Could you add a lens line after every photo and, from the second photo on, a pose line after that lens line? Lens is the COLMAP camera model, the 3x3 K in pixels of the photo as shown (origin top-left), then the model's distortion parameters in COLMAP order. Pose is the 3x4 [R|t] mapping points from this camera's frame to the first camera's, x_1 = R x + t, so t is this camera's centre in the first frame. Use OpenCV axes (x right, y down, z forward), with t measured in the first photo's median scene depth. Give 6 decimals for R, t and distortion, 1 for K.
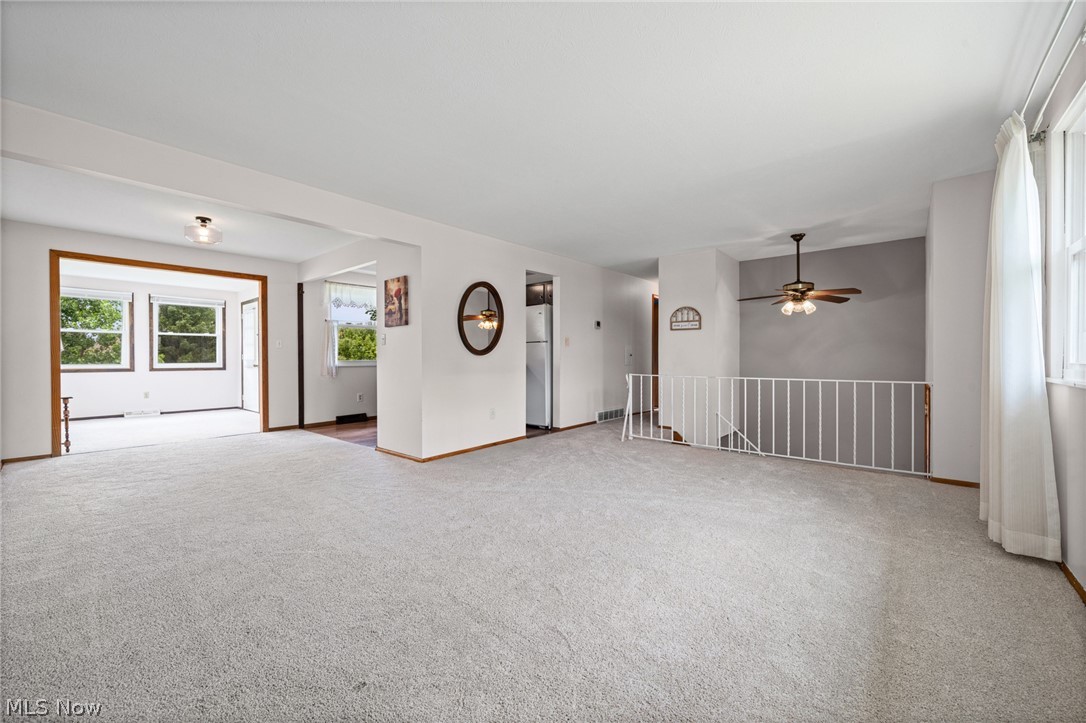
lens RADIAL K [[431.0, 0, 548.0], [0, 431.0, 360.0], [0, 0, 1]] dist [0.000090, -0.000219]
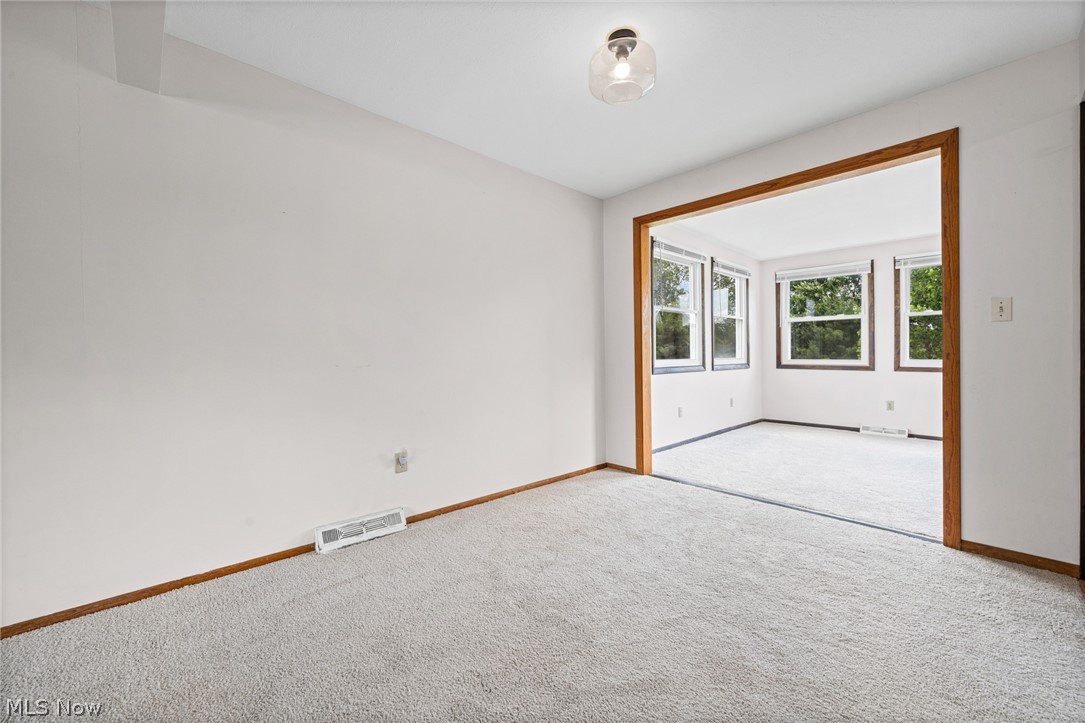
lens RADIAL K [[430.6, 0, 544.7], [0, 430.6, 358.4], [0, 0, 1]] dist [0.000090, -0.000219]
pose [[-0.120394, 0.012533, -0.992647, -0.187244], [-0.002994, 0.999911, 0.012988, -0.000787], [0.992722, 0.004536, -0.120346, 0.538062]]
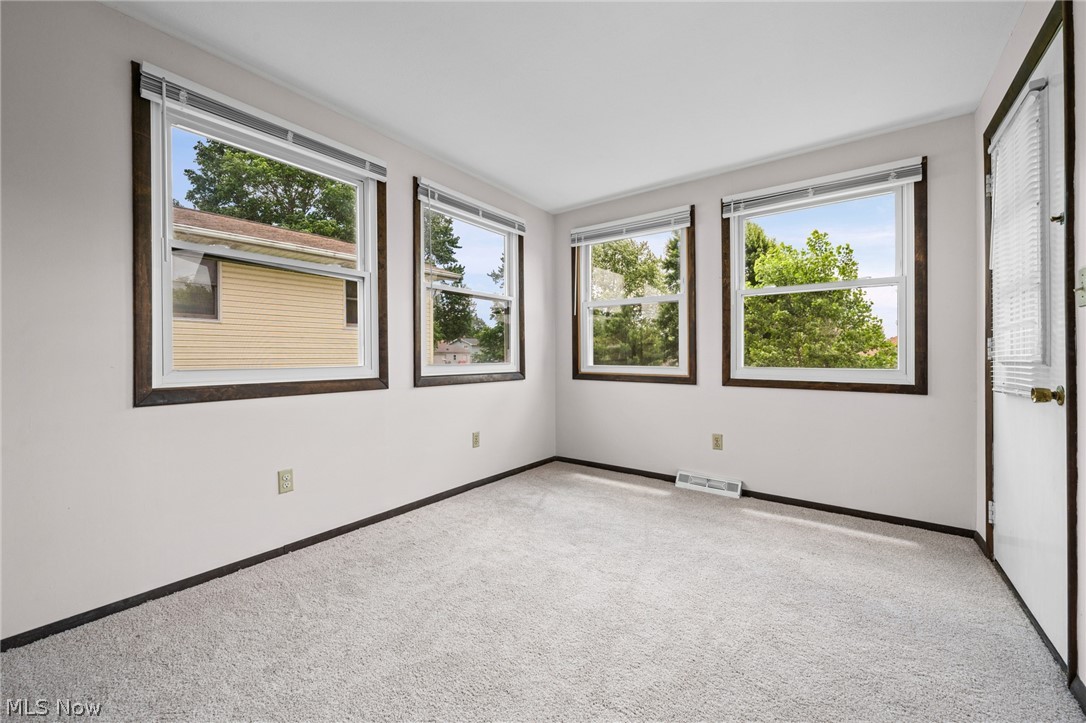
lens RADIAL K [[423.6, 0, 546.8], [0, 423.6, 355.6], [0, 0, 1]] dist [0.003240, 0.000047]
pose [[0.046870, -0.000744, -0.998901, -0.528922], [-0.010210, 0.999947, -0.001224, -0.000255], [0.998849, 0.010256, 0.046860, 0.816299]]
